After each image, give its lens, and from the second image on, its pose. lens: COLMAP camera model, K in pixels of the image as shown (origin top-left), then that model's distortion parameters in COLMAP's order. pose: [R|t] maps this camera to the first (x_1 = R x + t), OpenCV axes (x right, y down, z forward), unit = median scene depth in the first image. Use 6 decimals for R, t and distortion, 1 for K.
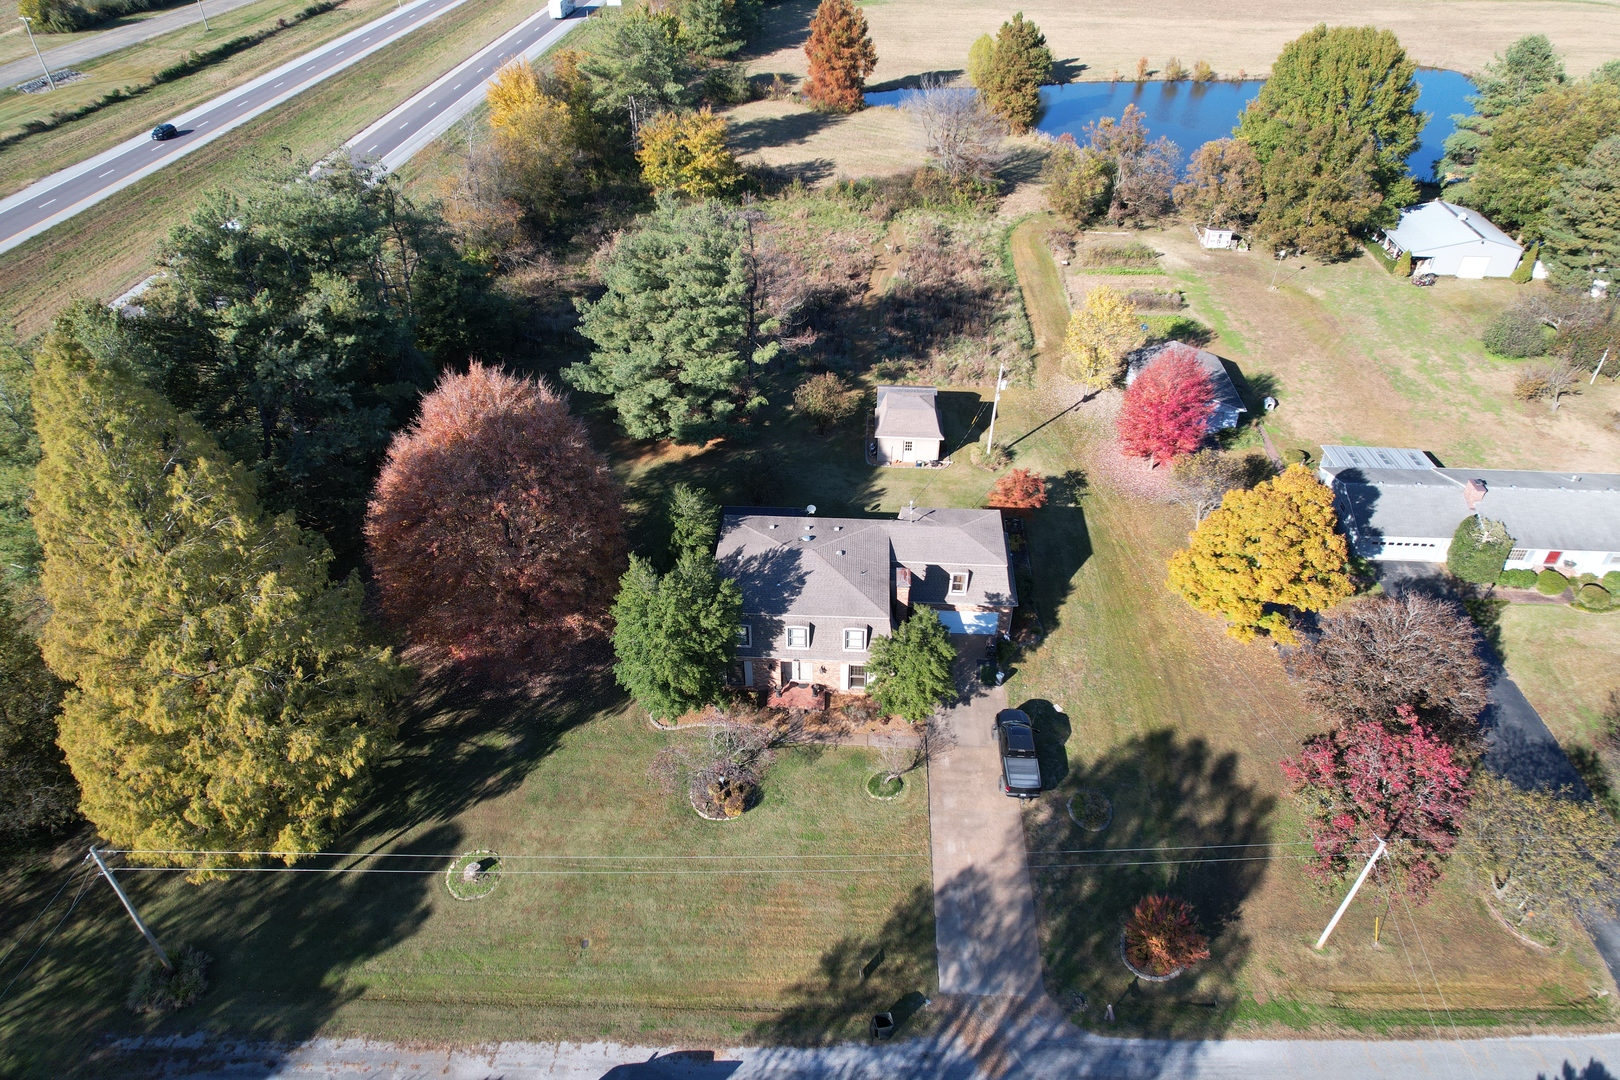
lens RADIAL K [[1033.1, 0, 816.1], [0, 1033.1, 538.8], [0, 0, 1]] dist [-0.054860, 0.034644]
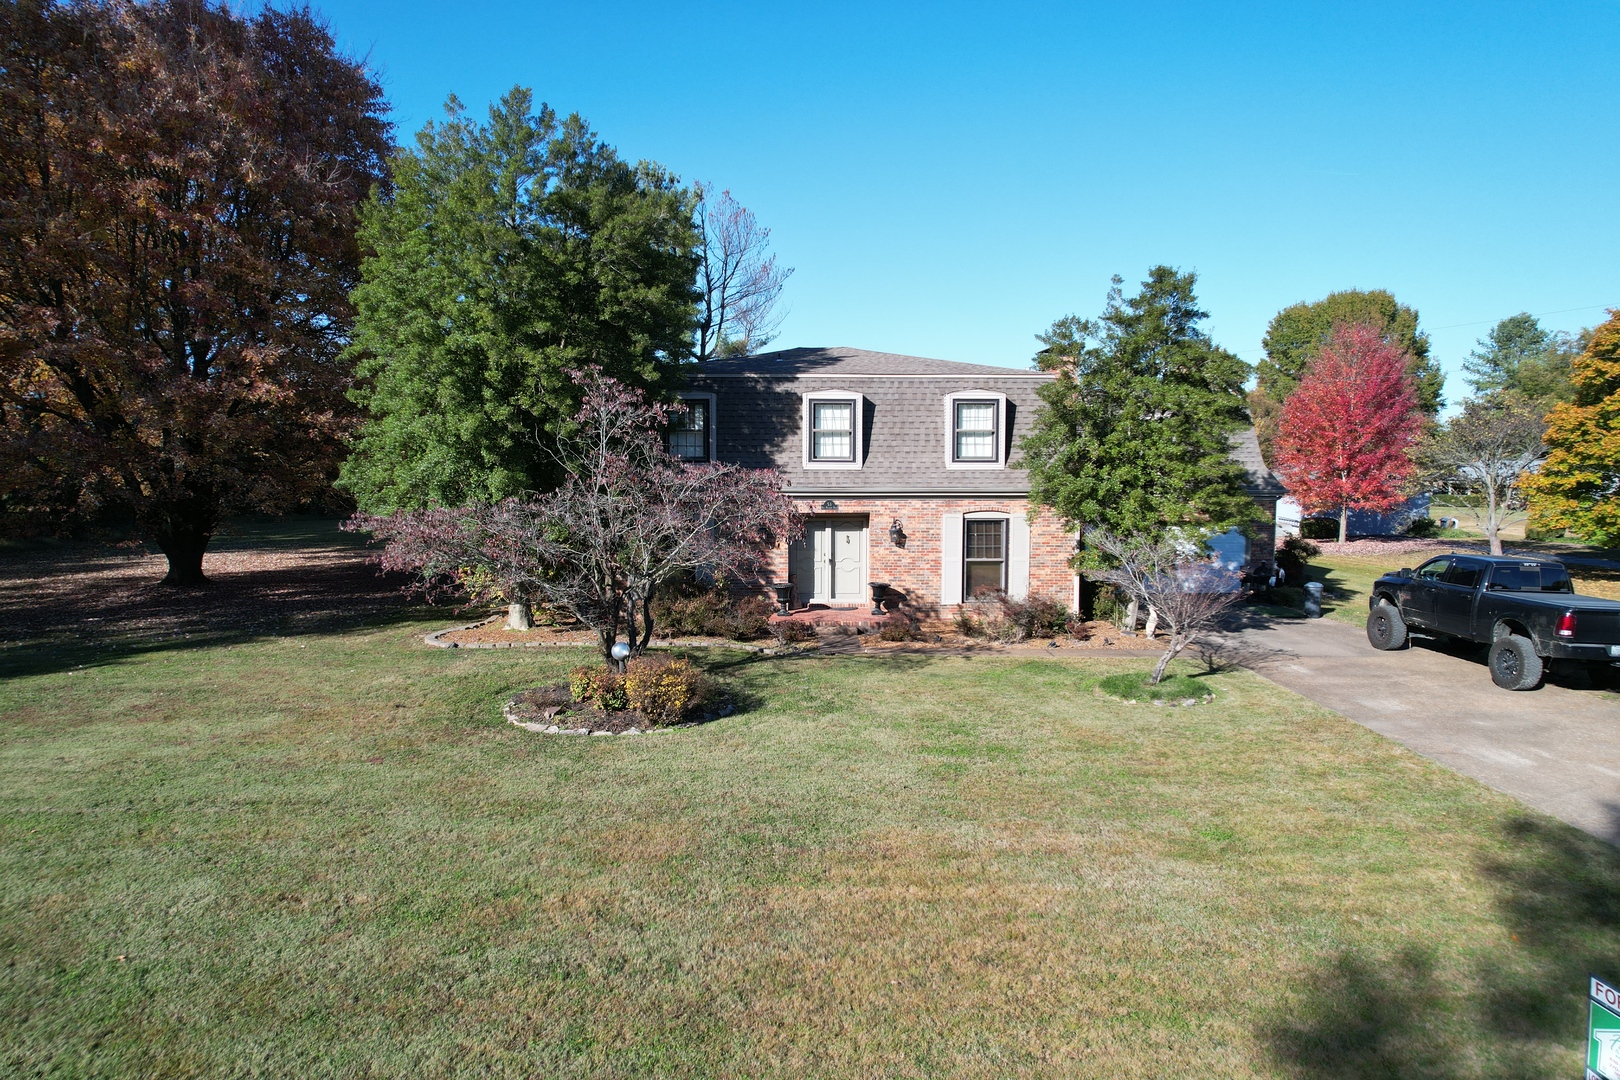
lens RADIAL K [[1034.4, 0, 814.8], [0, 1034.4, 541.5], [0, 0, 1]] dist [-0.040777, 0.000877]
pose [[0.997251, 0.003015, 0.074042, -0.028016], [0.037770, 0.838955, -0.542889, 0.179096], [-0.063755, 0.544193, 0.836534, 0.355260]]
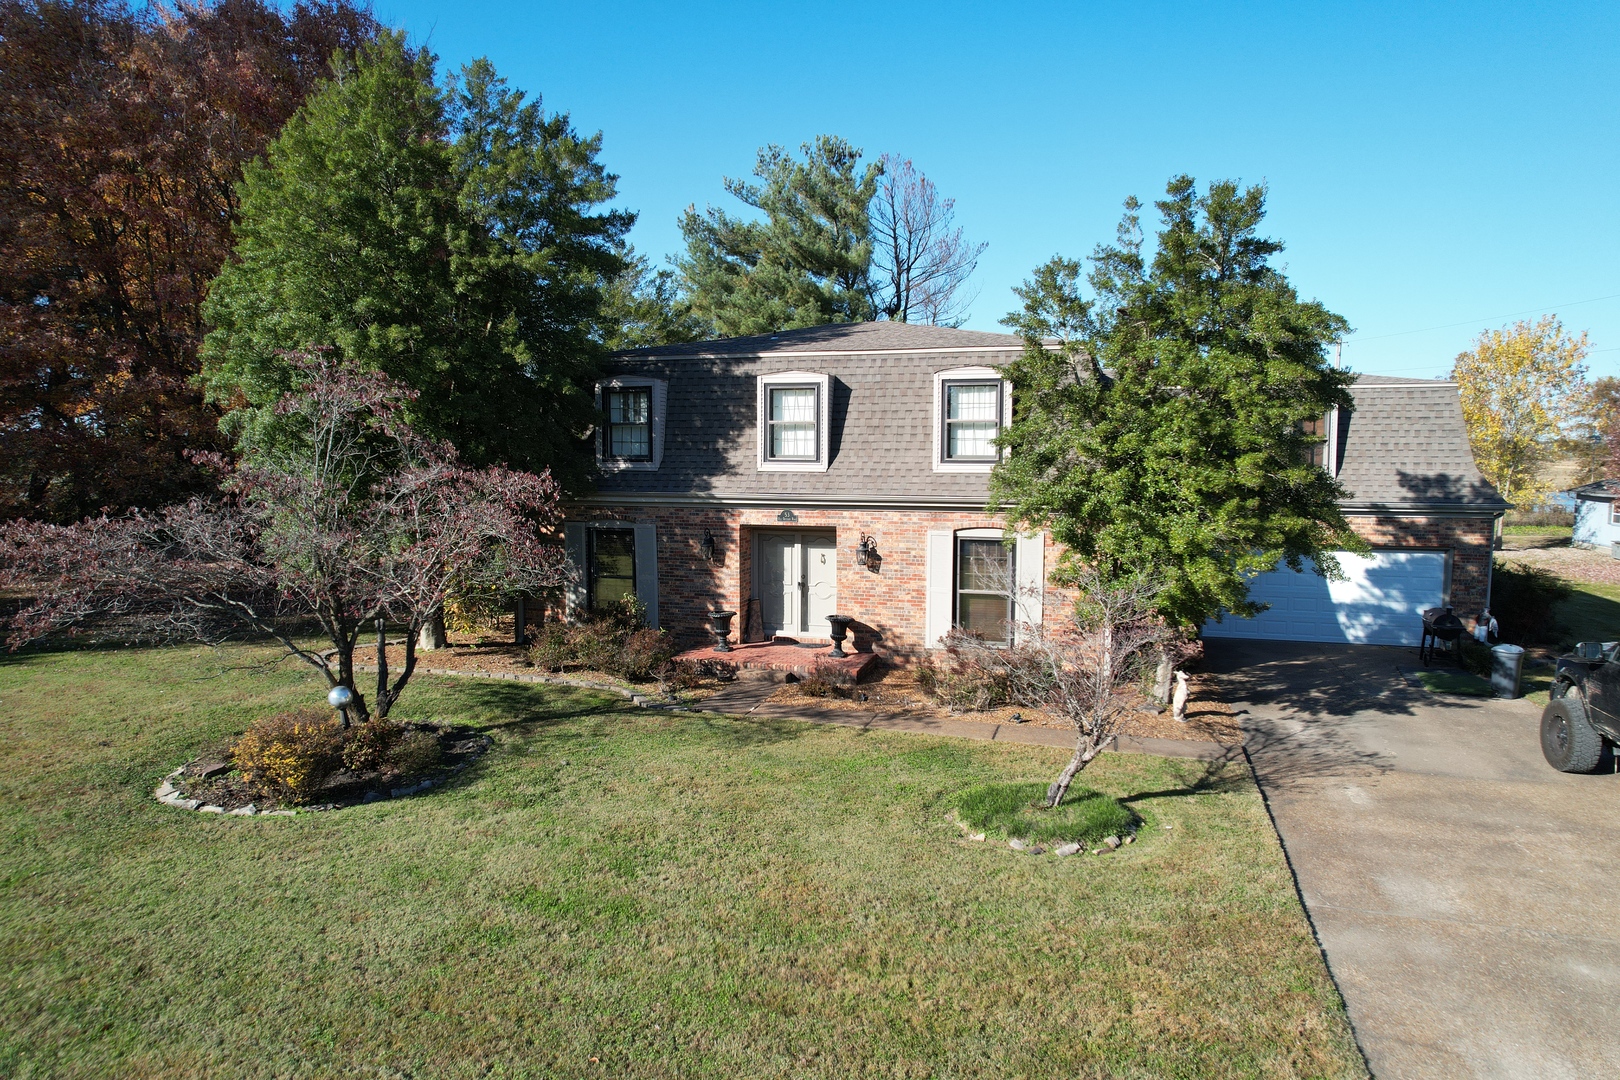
lens RADIAL K [[1033.1, 0, 816.1], [0, 1033.1, 538.8], [0, 0, 1]] dist [-0.054860, 0.034644]
pose [[0.969730, 0.030867, -0.242221, 0.034215], [-0.157135, 0.838176, -0.522274, 0.149710], [0.186903, 0.544526, 0.817654, 0.391646]]
